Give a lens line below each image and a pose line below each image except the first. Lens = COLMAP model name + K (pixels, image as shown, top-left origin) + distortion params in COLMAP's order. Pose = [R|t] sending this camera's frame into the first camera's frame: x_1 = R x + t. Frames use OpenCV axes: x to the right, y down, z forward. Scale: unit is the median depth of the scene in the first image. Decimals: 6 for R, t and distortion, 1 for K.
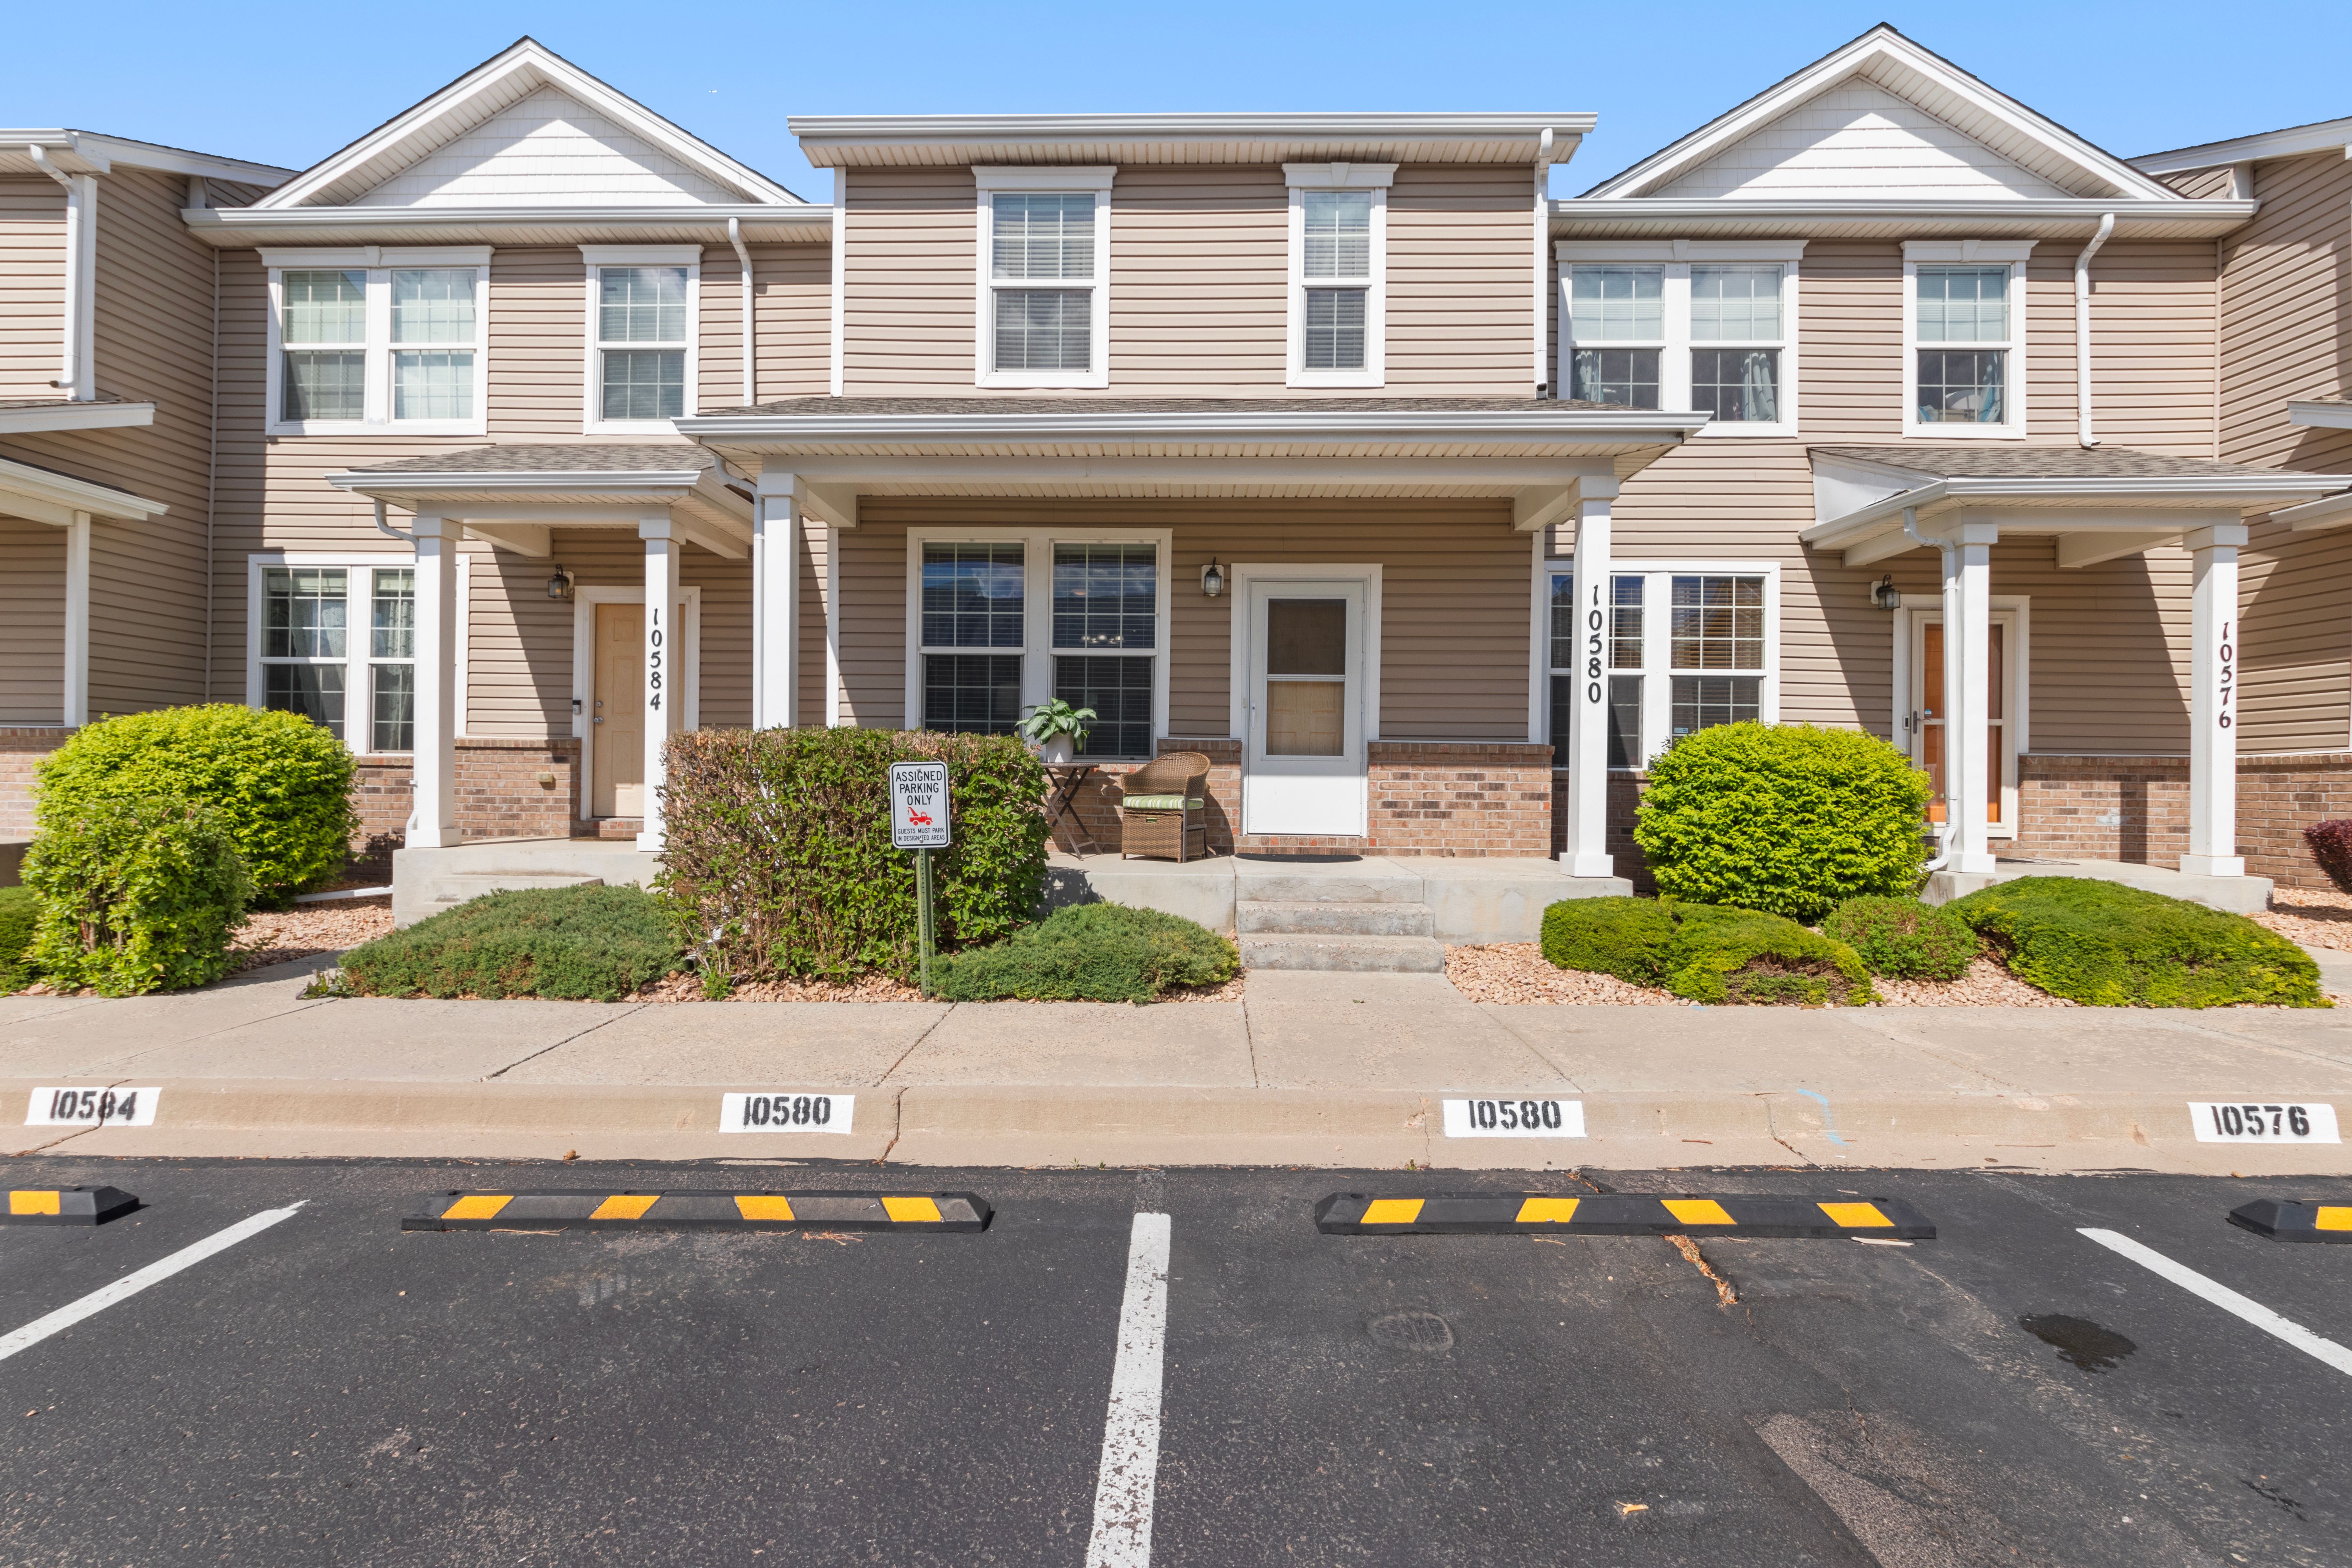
lens RADIAL K [[1079.1, 0, 1174.0], [0, 1079.1, 780.7], [0, 0, 1]] dist [-0.003634, 0.000234]
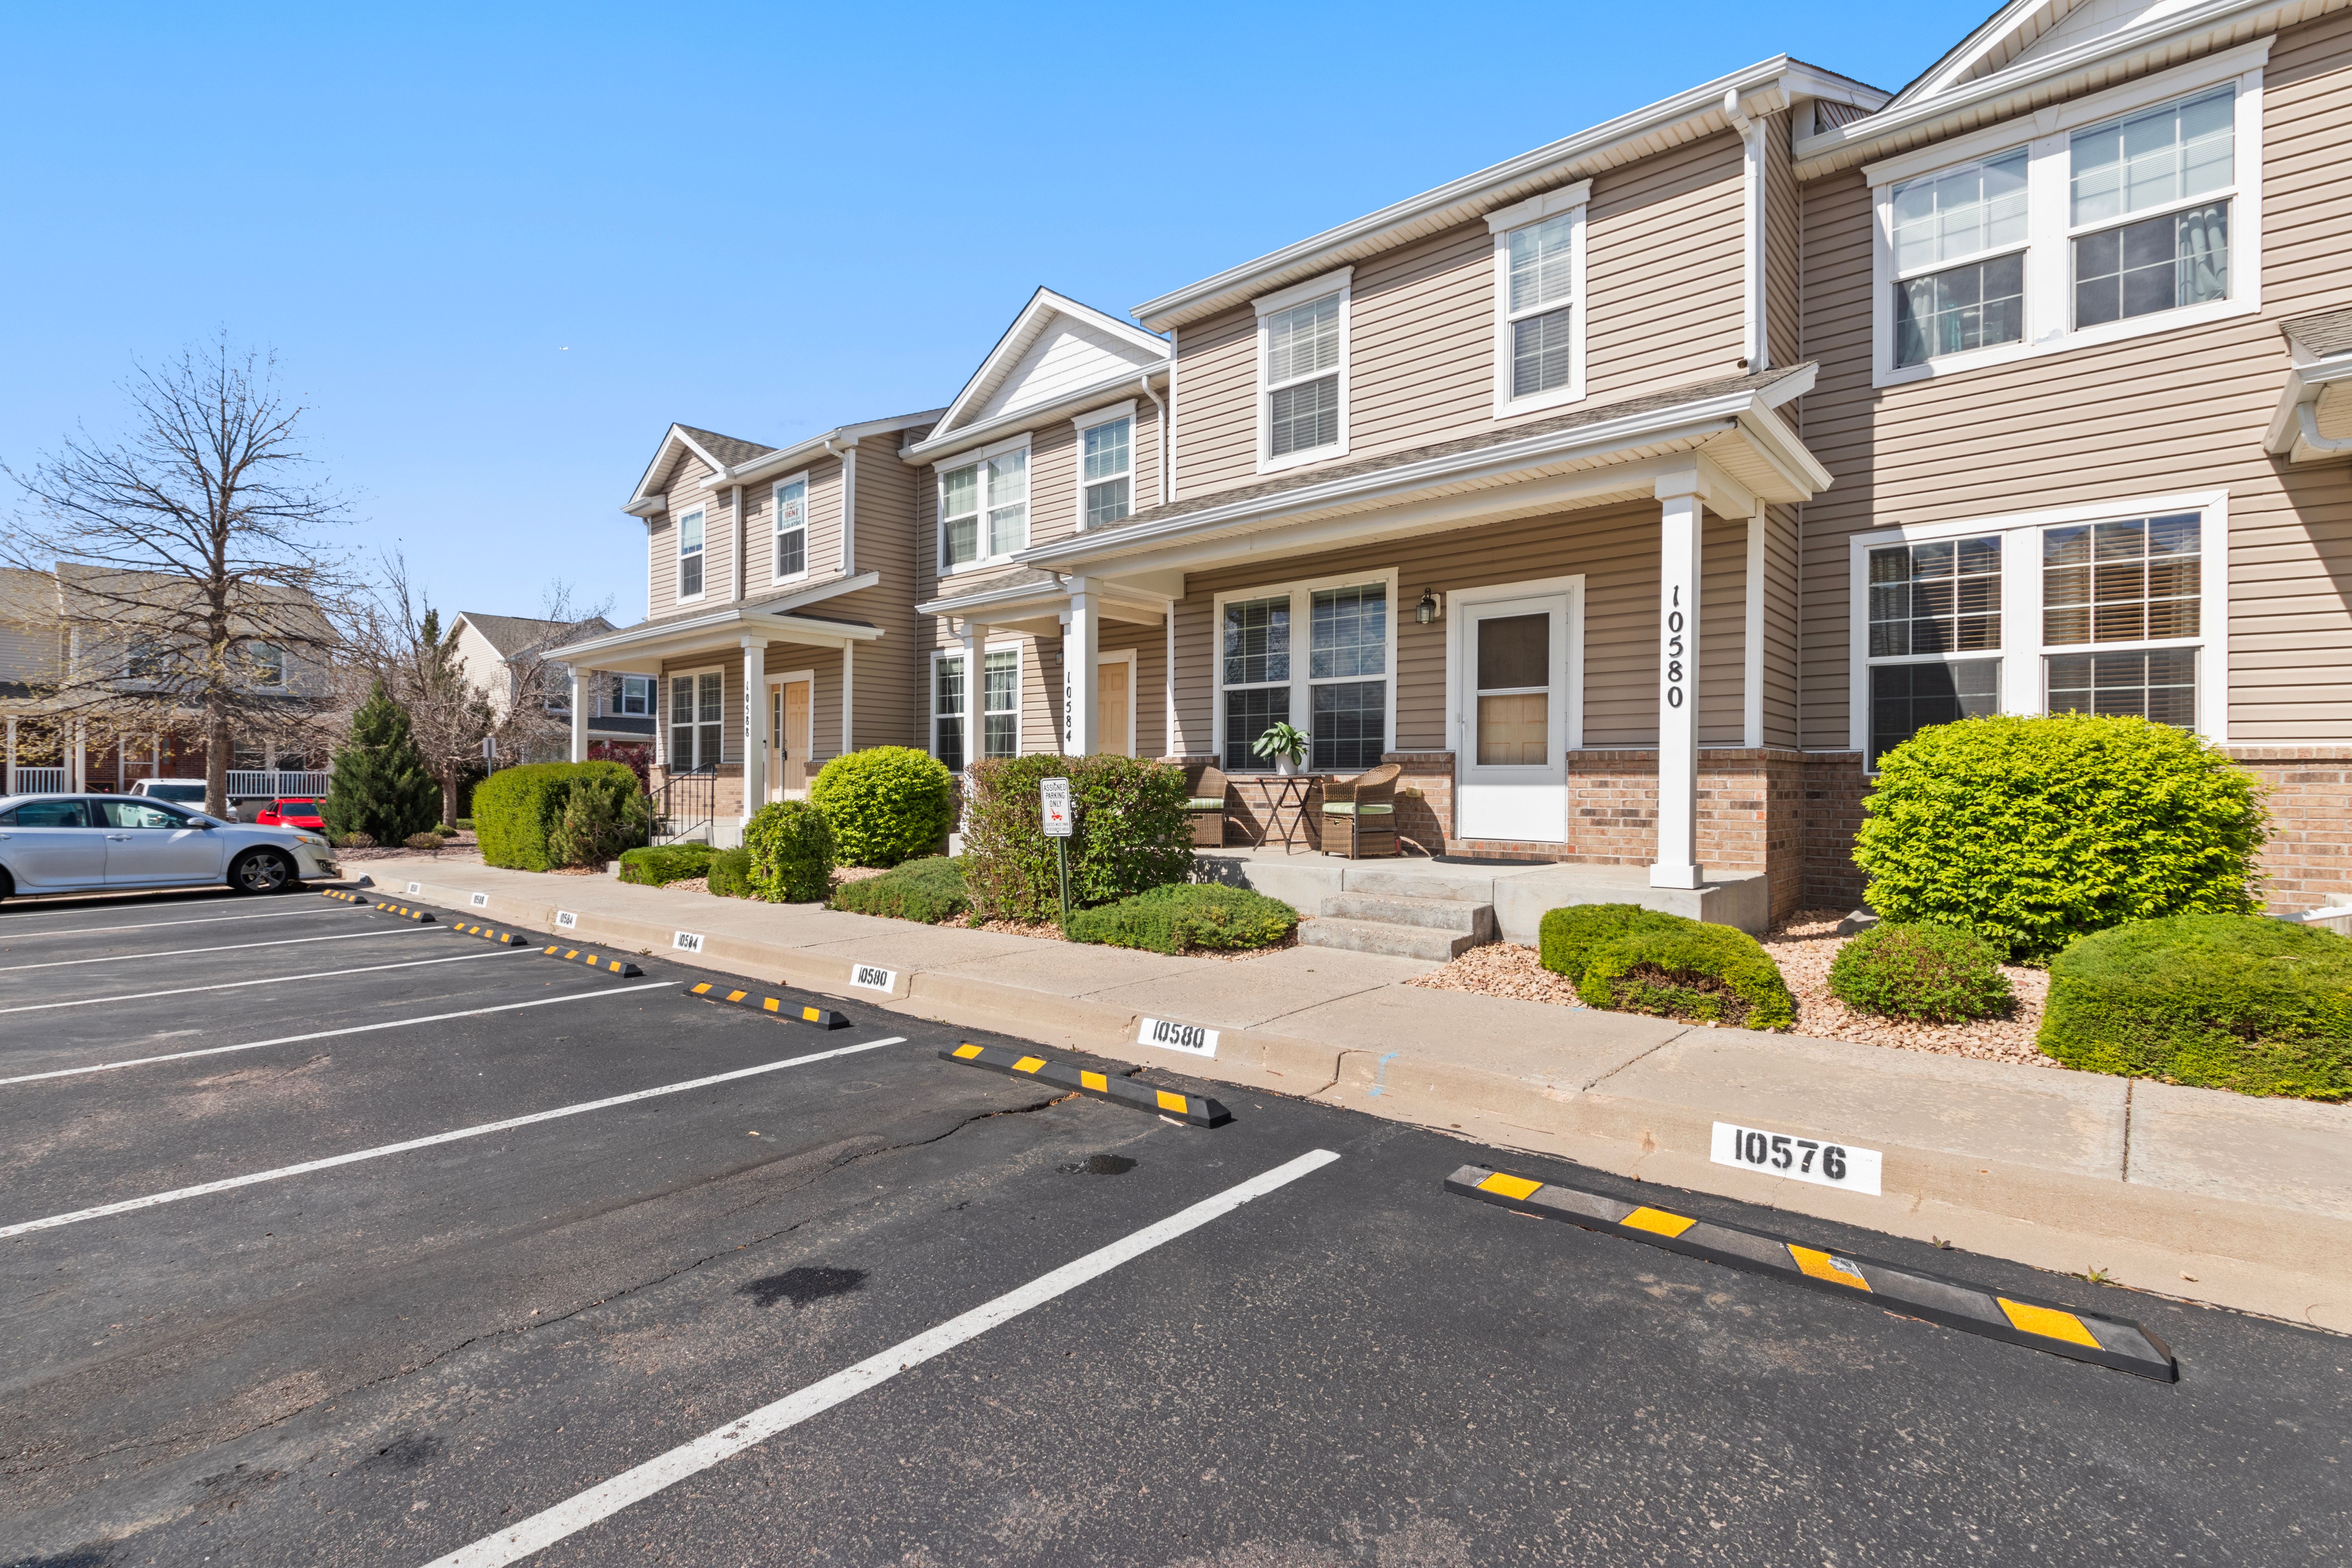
lens RADIAL K [[1079.1, 0, 1170.3], [0, 1079.1, 782.9], [0, 0, 1]] dist [-0.003634, 0.000234]
pose [[0.768900, -0.006931, -0.639331, 0.540517], [0.002779, 0.999968, -0.007498, 0.000982], [0.639363, 0.003989, 0.768895, -0.024904]]
